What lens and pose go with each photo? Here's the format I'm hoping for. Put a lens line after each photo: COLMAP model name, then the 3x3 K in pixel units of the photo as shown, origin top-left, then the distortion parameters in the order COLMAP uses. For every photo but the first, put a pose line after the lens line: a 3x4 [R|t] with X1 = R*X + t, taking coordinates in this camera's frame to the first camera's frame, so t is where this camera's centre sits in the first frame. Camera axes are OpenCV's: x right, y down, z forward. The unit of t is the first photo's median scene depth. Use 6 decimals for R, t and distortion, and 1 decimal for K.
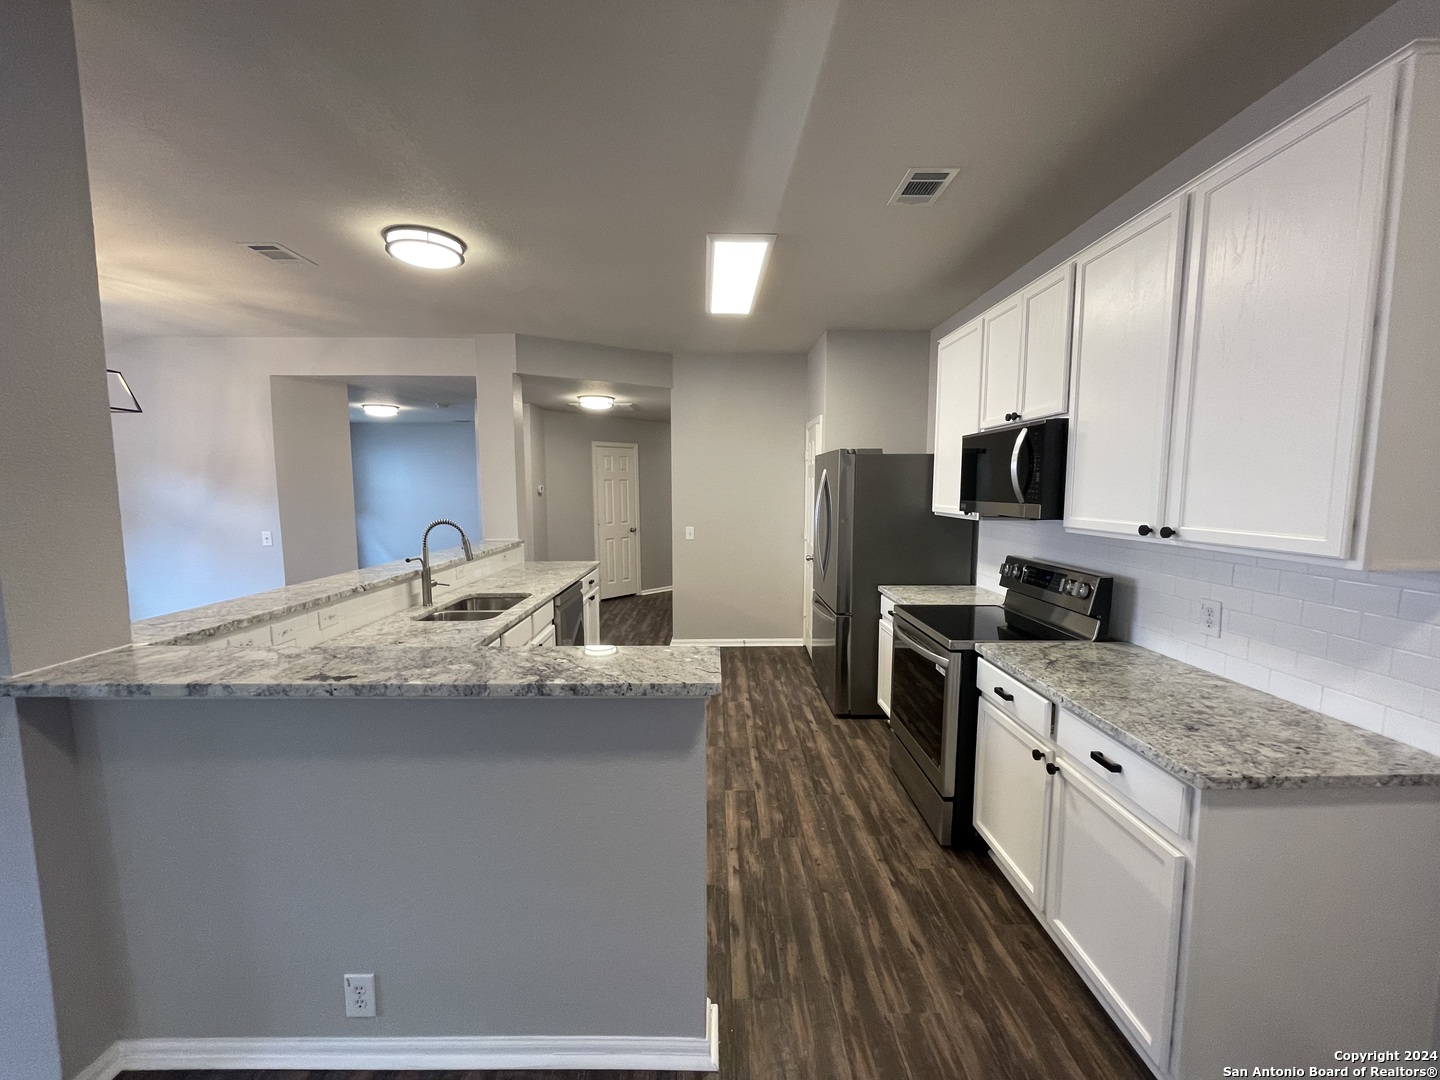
lens RADIAL K [[582.7, 0, 718.0], [0, 582.7, 541.4], [0, 0, 1]] dist [-0.003179, 0.001612]
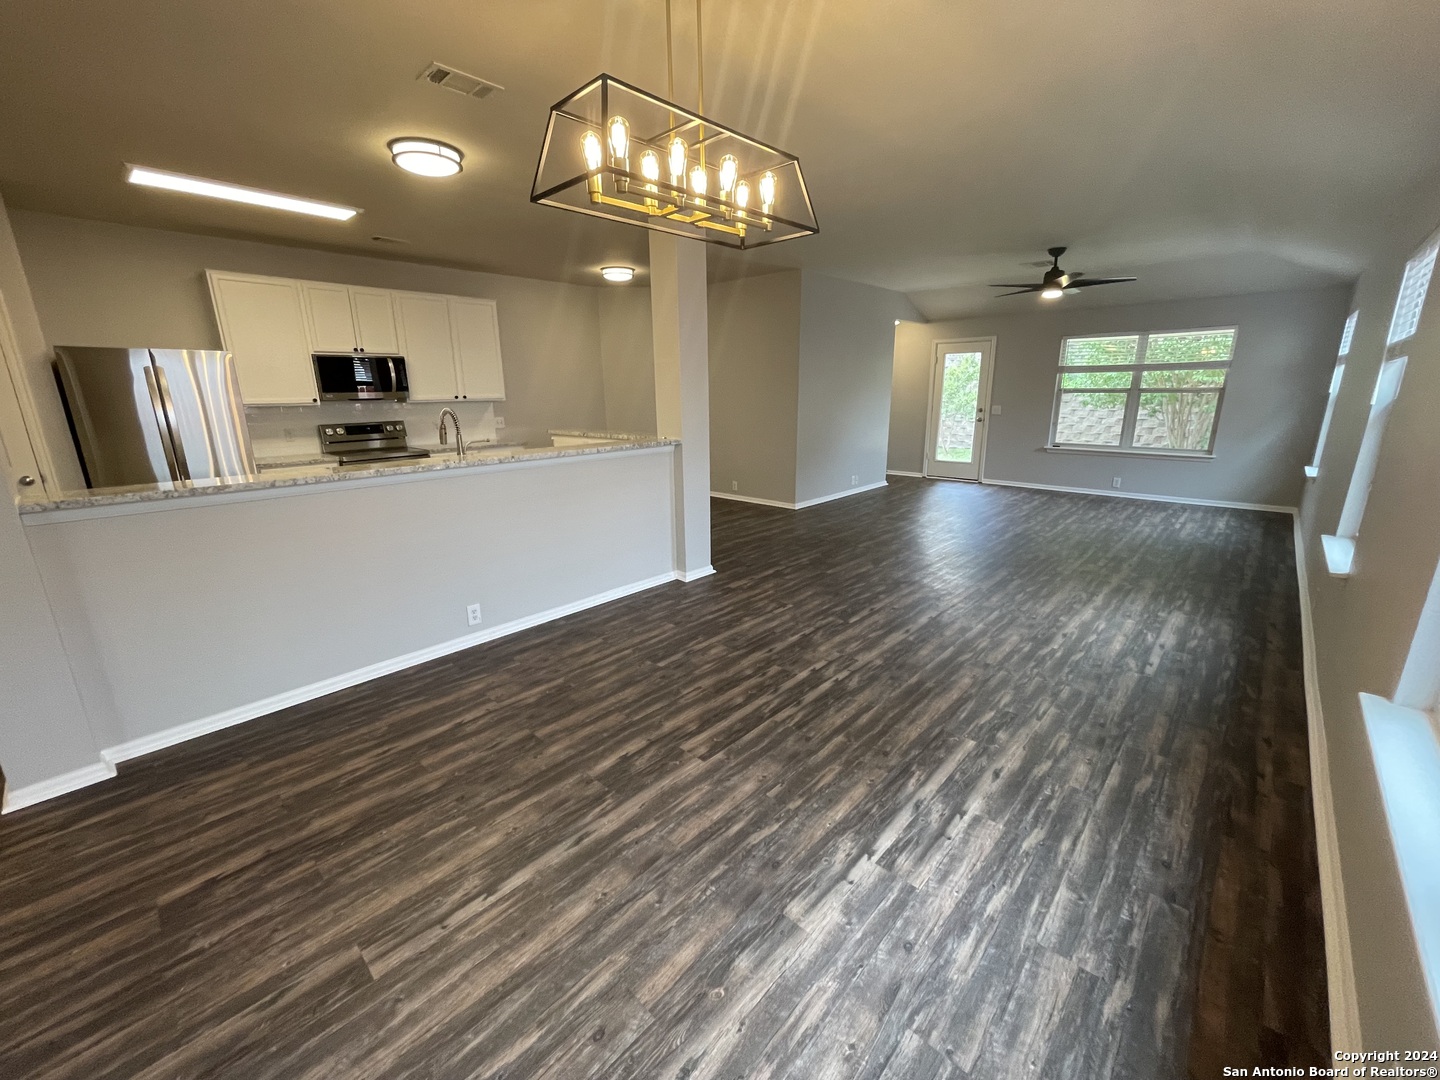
lens RADIAL K [[582.7, 0, 722.8], [0, 582.7, 537.8], [0, 0, 1]] dist [-0.003179, 0.001612]
pose [[-0.725203, -0.163726, 0.668786, -2.145015], [0.077820, 0.945603, 0.315878, -0.151230], [-0.684124, 0.281120, -0.673013, 1.888271]]
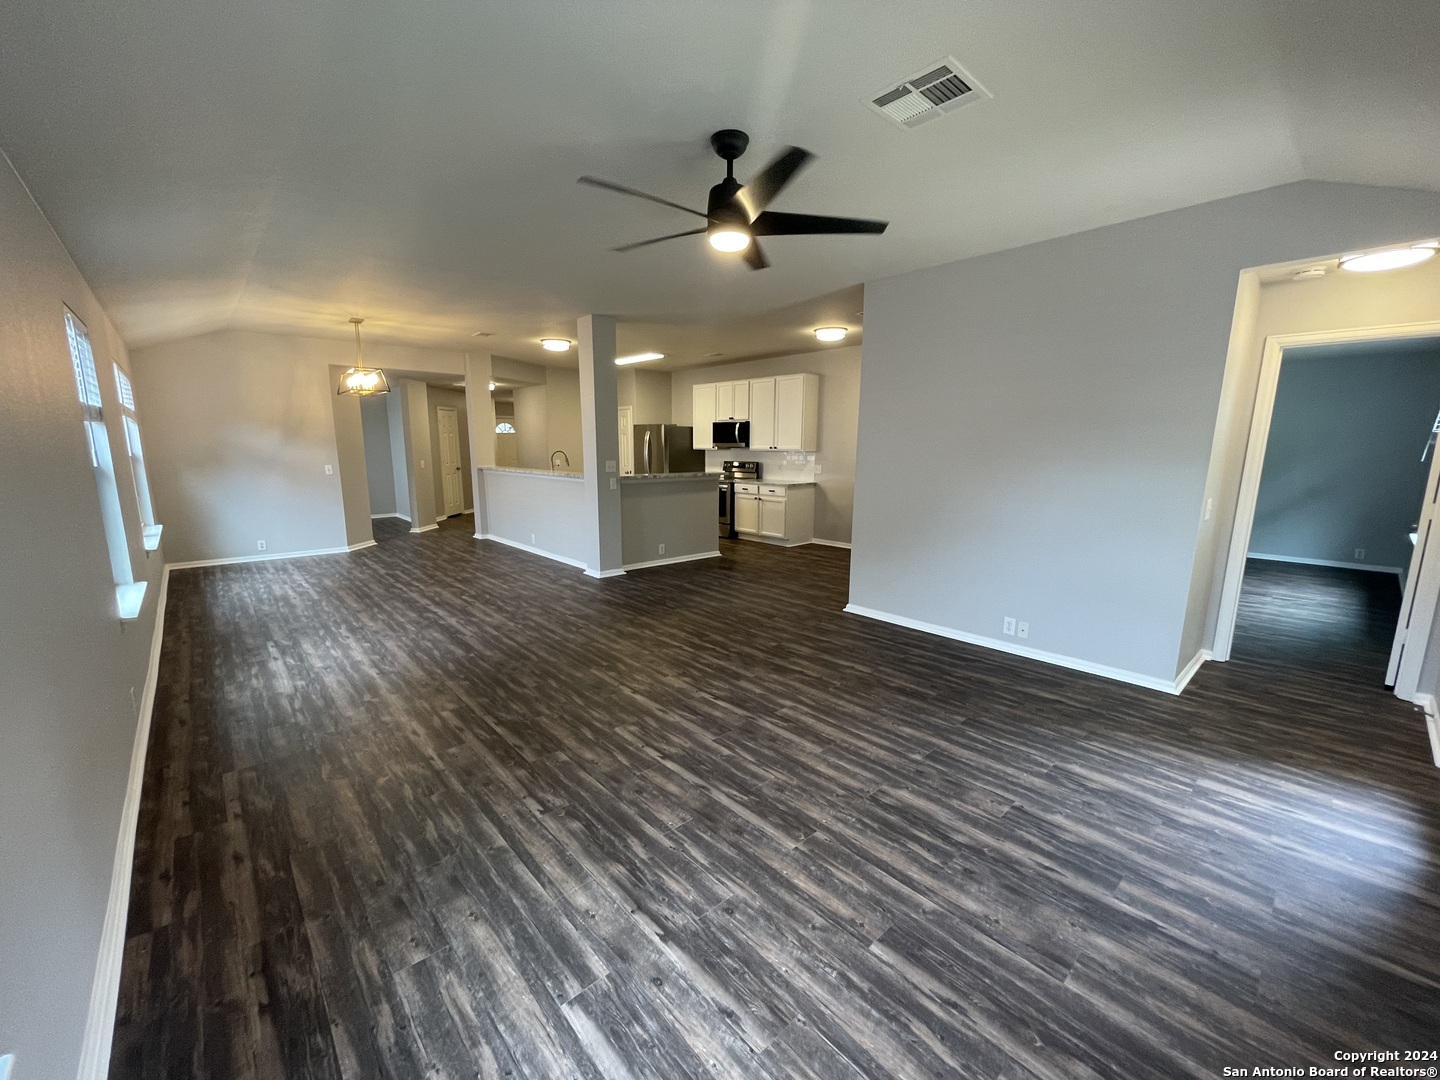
lens RADIAL K [[582.7, 0, 714.4], [0, 582.7, 545.7], [0, 0, 1]] dist [-0.003179, 0.001612]
pose [[0.754615, -0.109455, 0.646975, -2.112040], [0.058319, 0.993275, 0.100020, 0.208067], [-0.653572, -0.037746, 0.755923, -1.765086]]
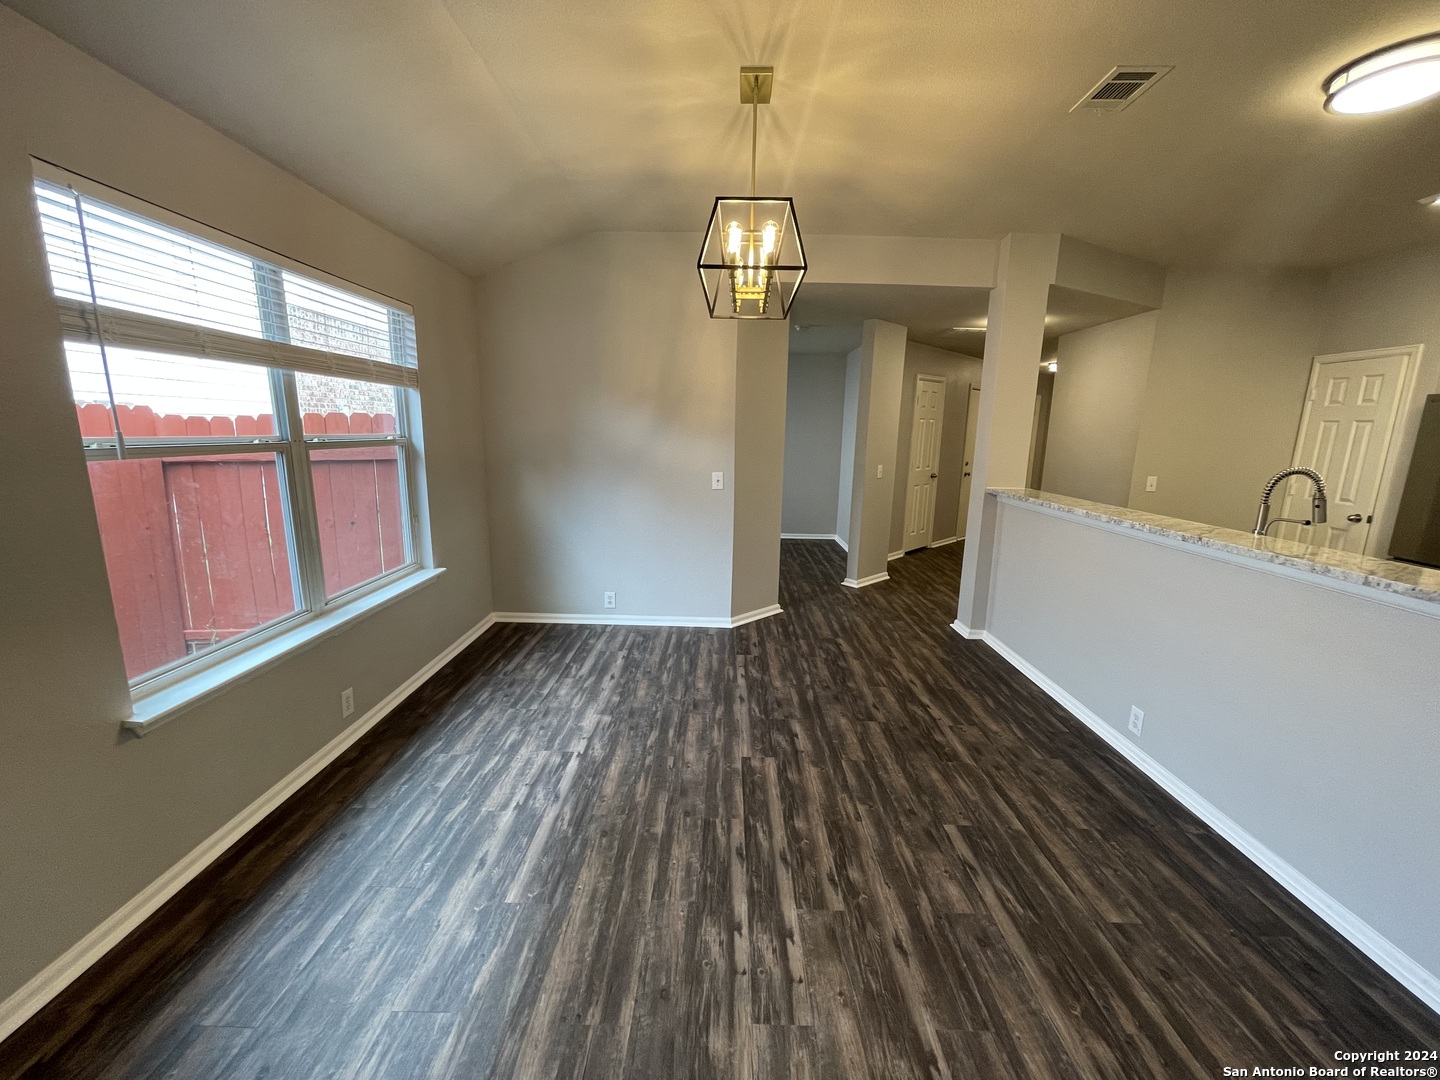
lens RADIAL K [[582.7, 0, 719.7], [0, 582.7, 544.9], [0, 0, 1]] dist [-0.003179, 0.001612]
pose [[0.999510, 0.025950, -0.017508, -1.553717], [-0.024004, 0.994348, 0.103425, 0.001562], [0.020093, -0.102954, 0.994483, 0.277407]]
